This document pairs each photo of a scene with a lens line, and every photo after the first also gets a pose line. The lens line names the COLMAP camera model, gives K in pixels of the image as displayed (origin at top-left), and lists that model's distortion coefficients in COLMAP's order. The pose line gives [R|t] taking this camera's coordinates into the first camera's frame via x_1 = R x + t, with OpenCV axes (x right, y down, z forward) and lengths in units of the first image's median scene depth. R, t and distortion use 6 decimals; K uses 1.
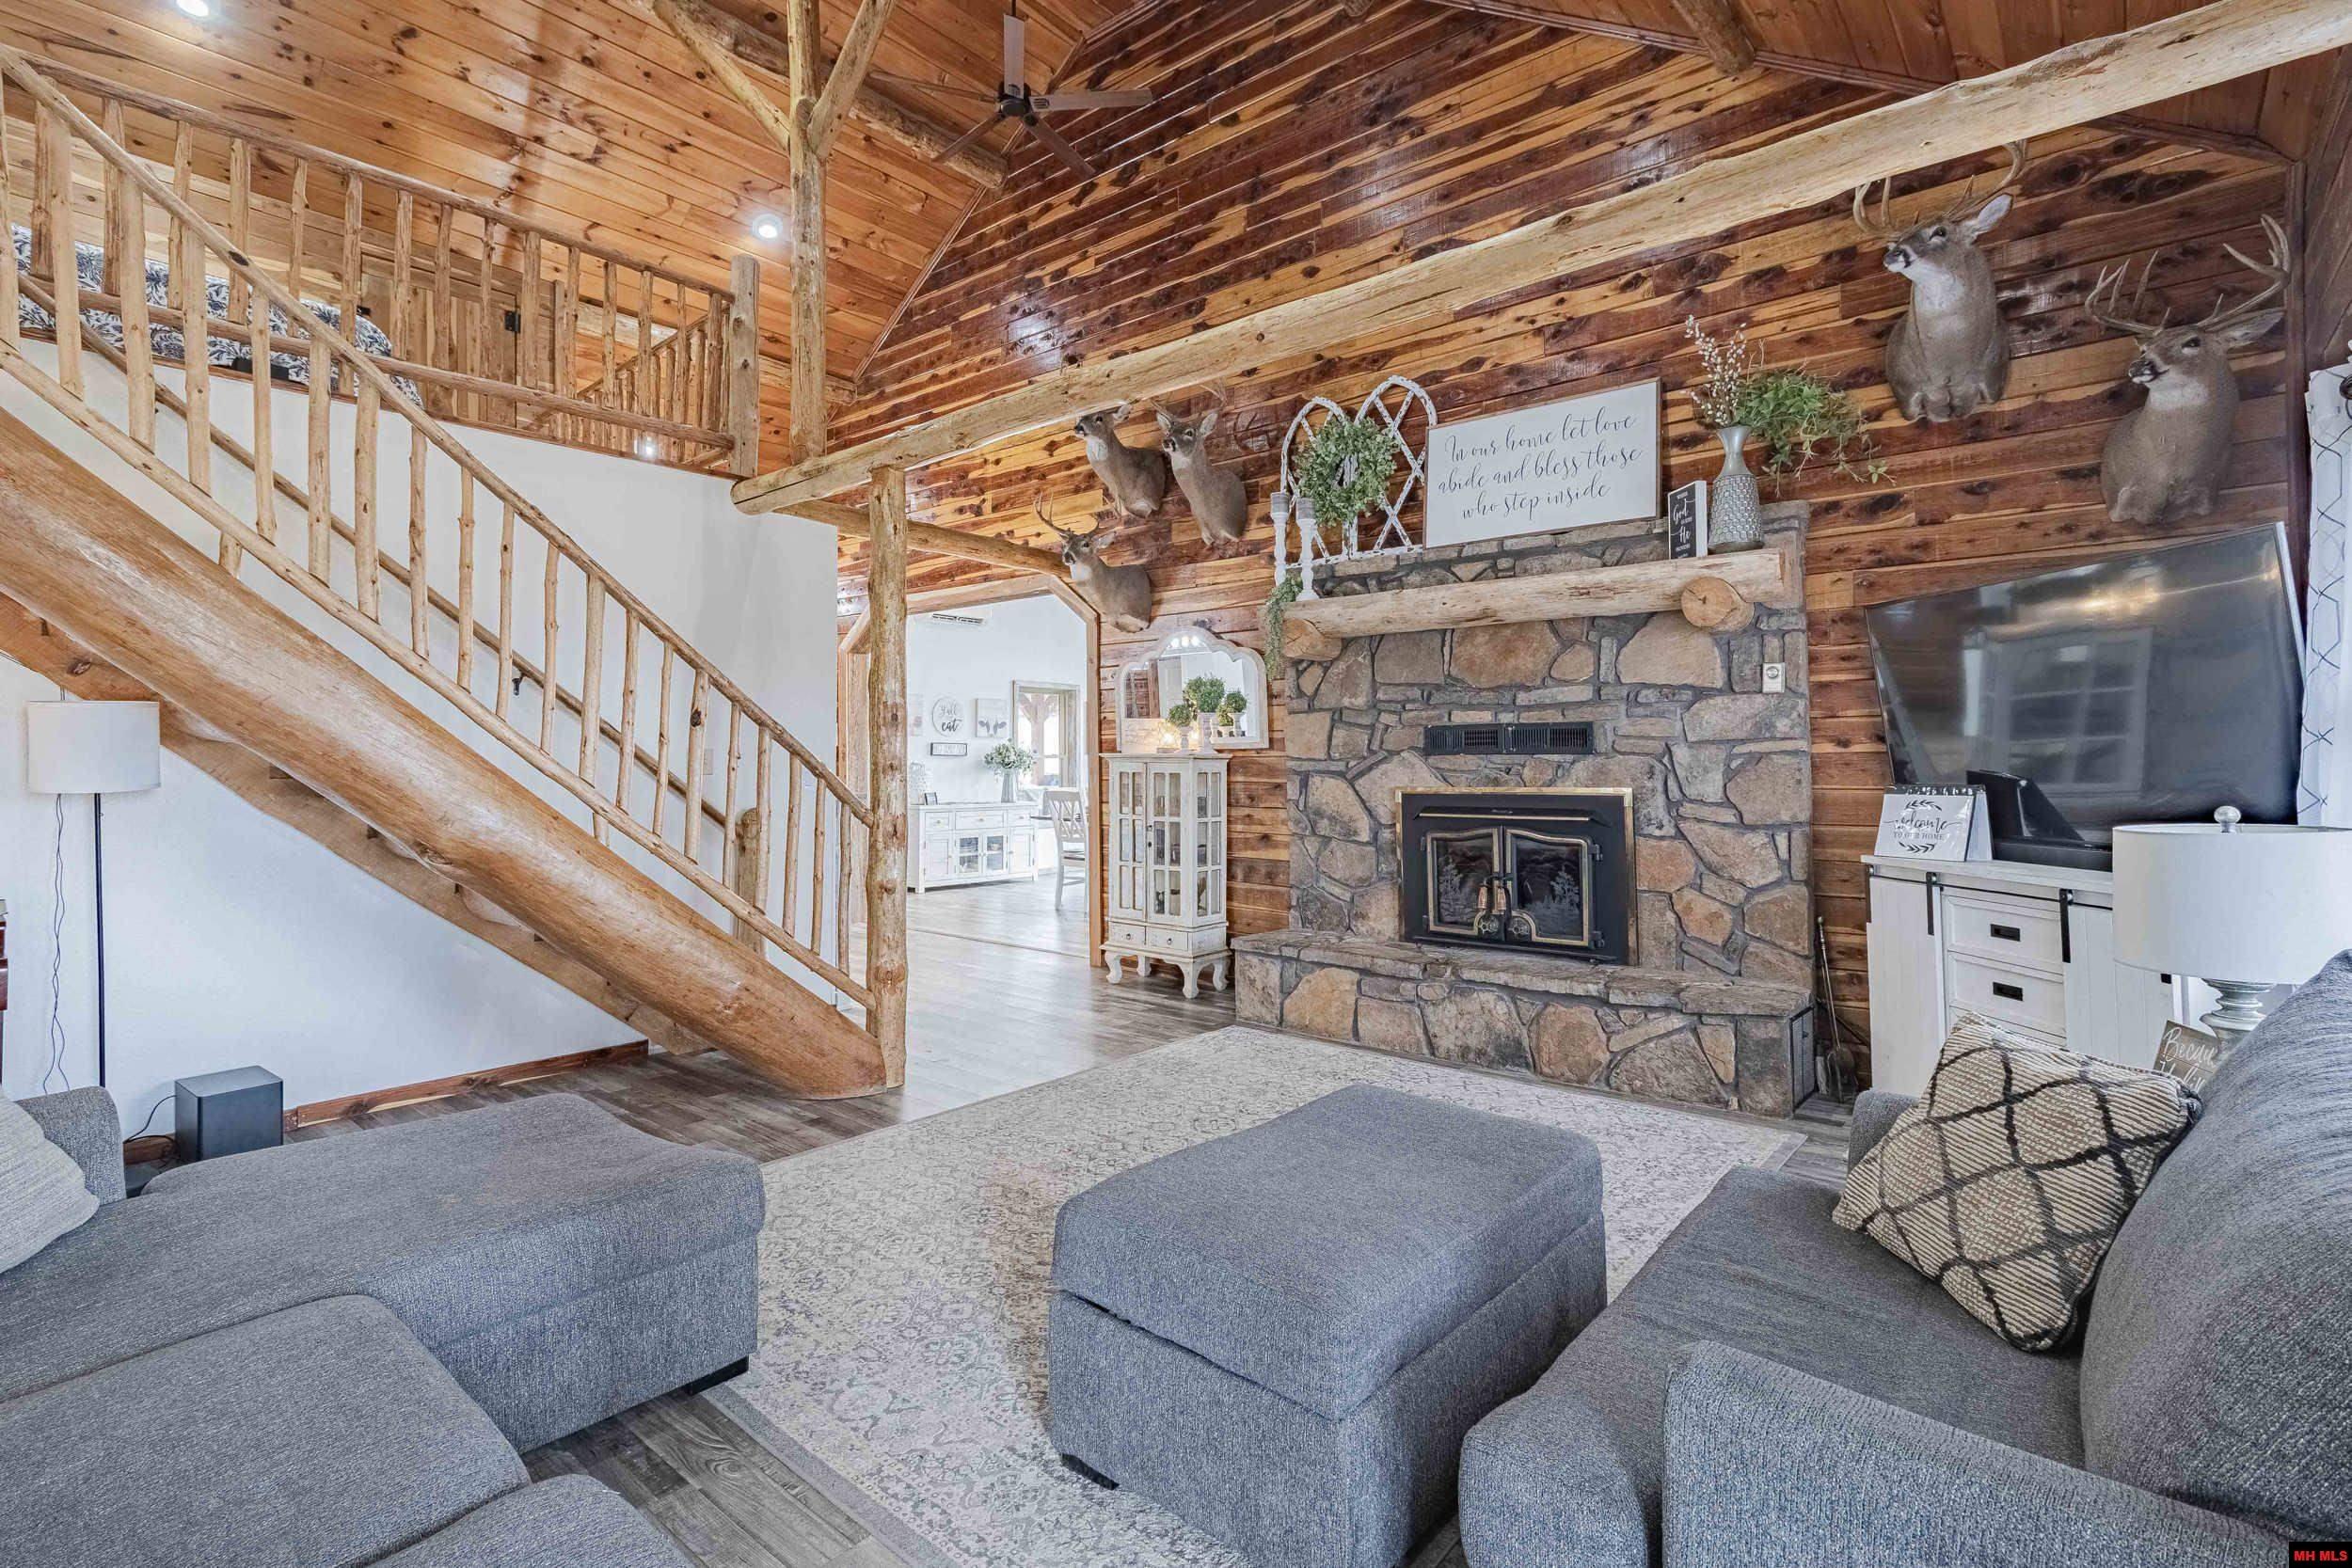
lens RADIAL K [[1105.0, 0, 1144.9], [0, 1105.0, 714.0], [0, 0, 1]] dist [0.004876, 0.000896]
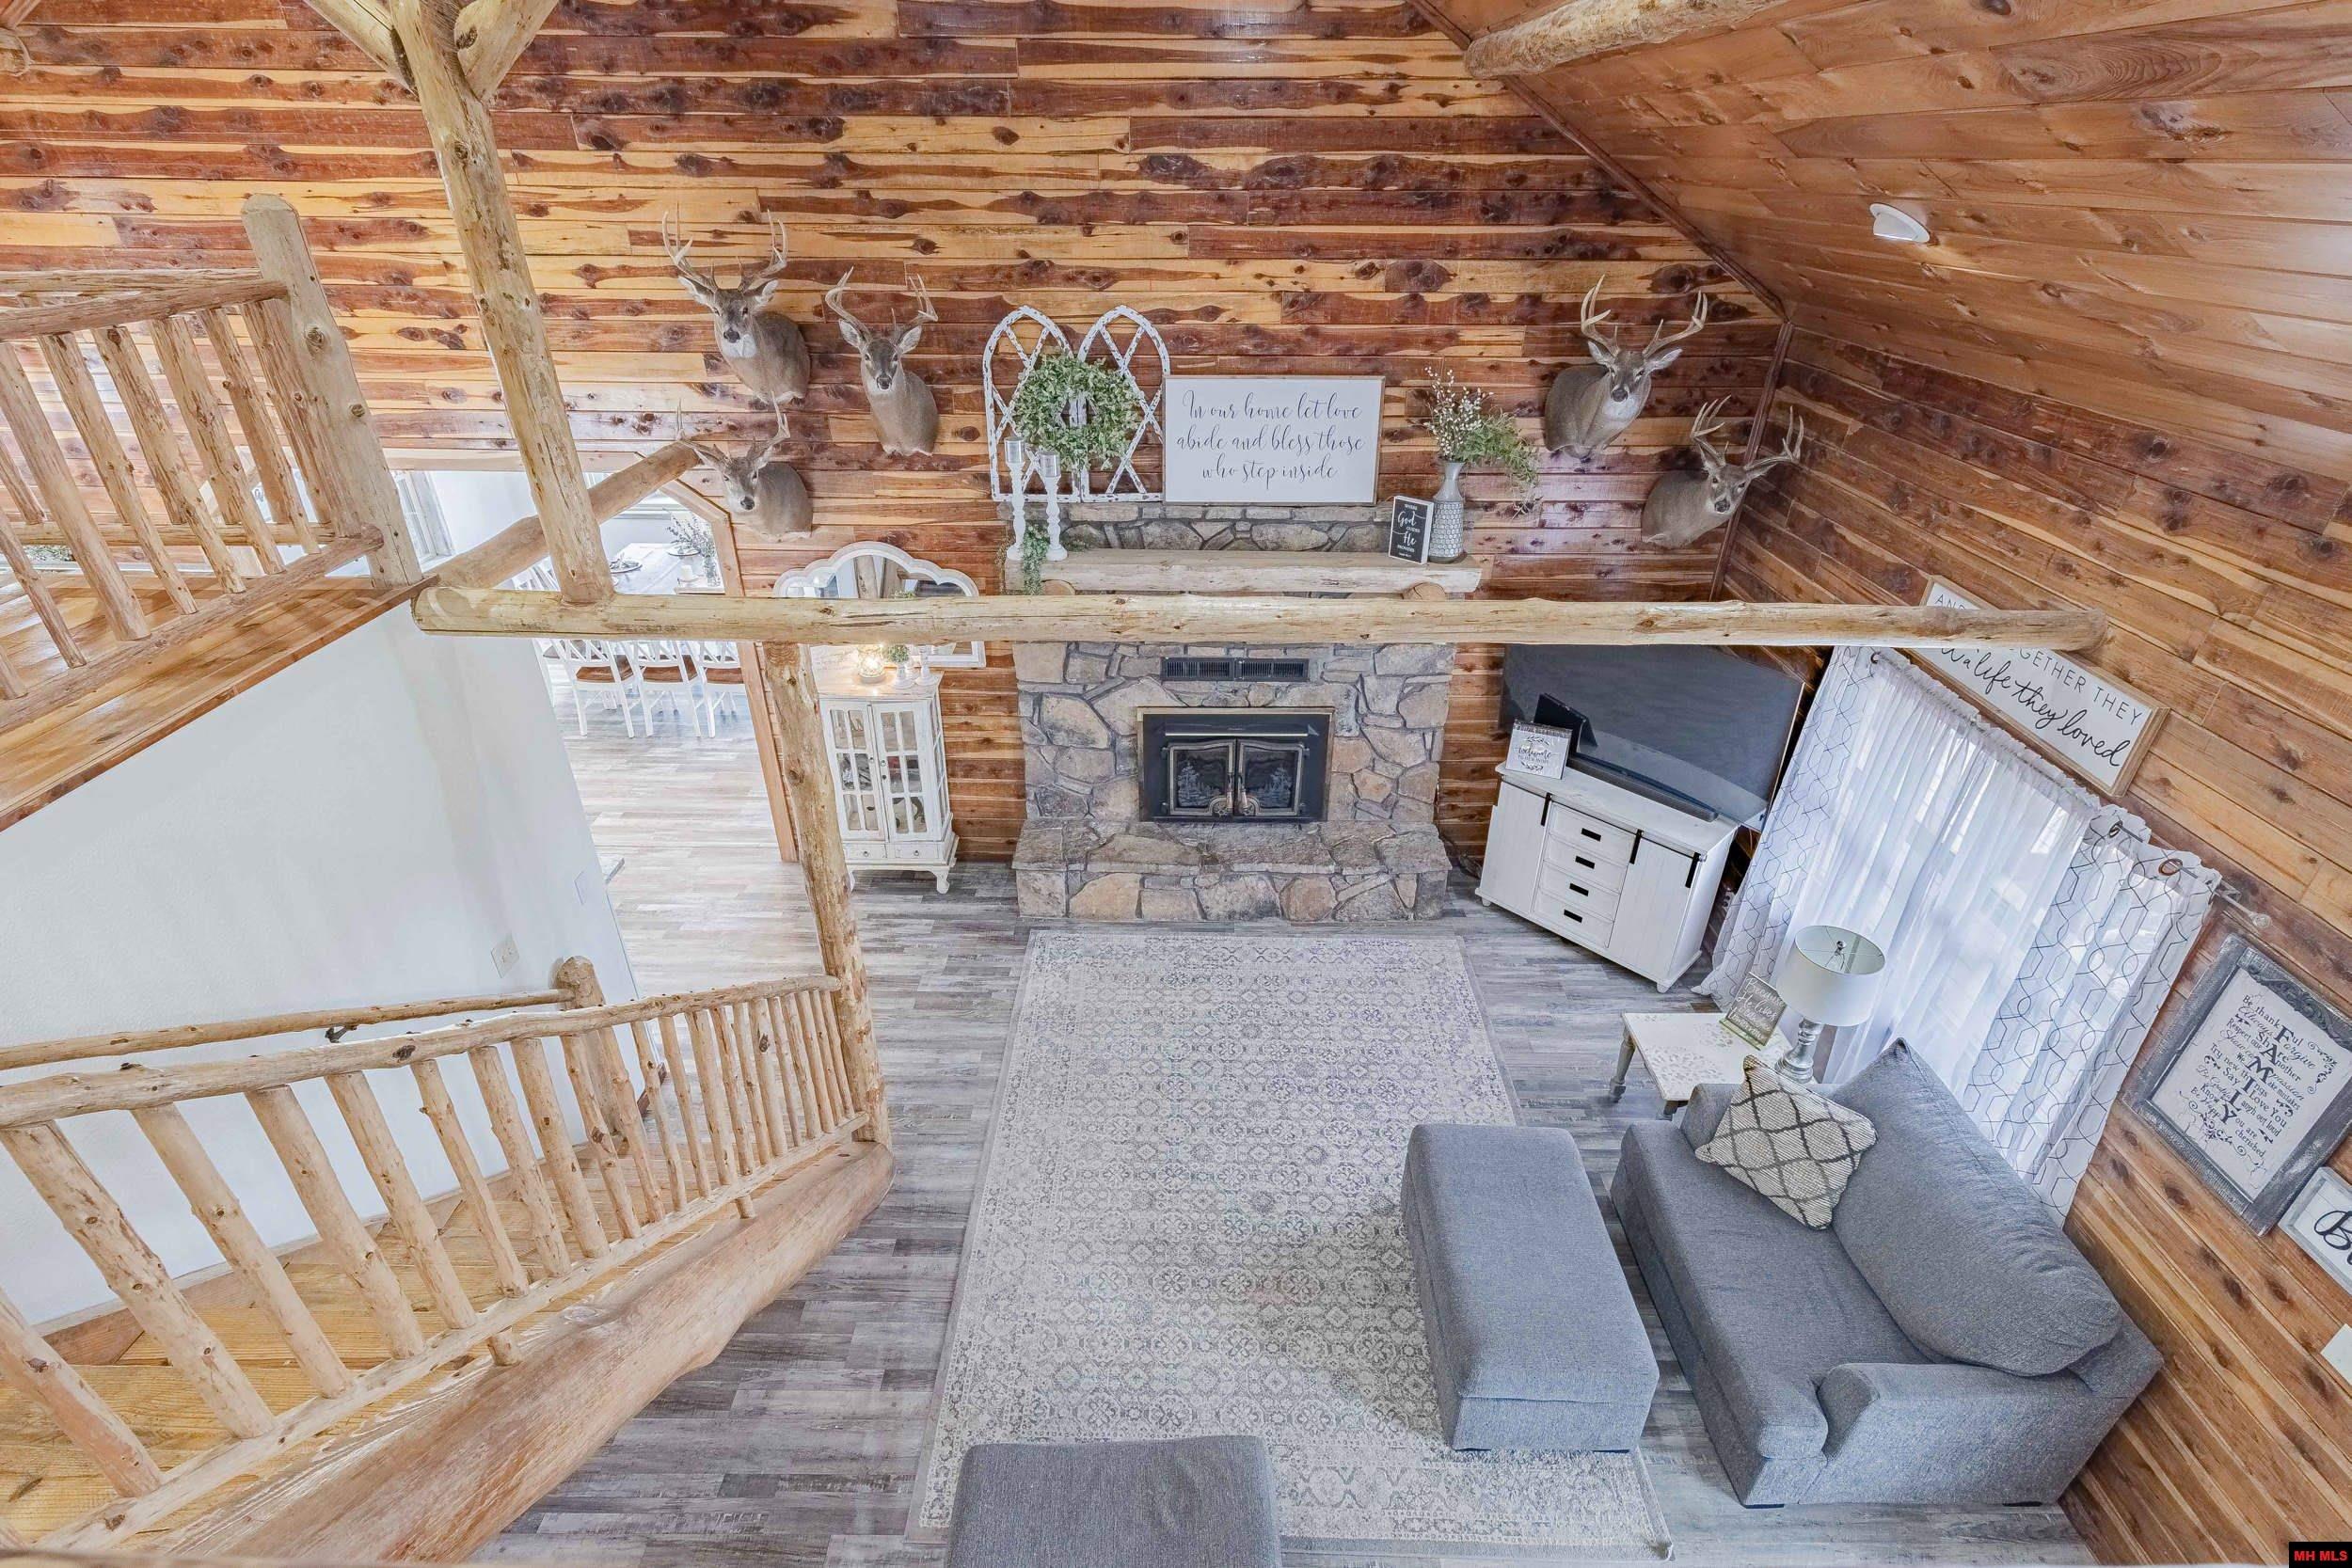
lens RADIAL K [[1105.0, 0, 1161.0], [0, 1105.0, 780.7], [0, 0, 1]] dist [0.004876, 0.000896]
pose [[0.761330, -0.316750, 0.565726, -0.452211], [-0.025647, 0.857148, 0.514432, -0.487679], [-0.647857, -0.406161, 0.644449, 0.225665]]
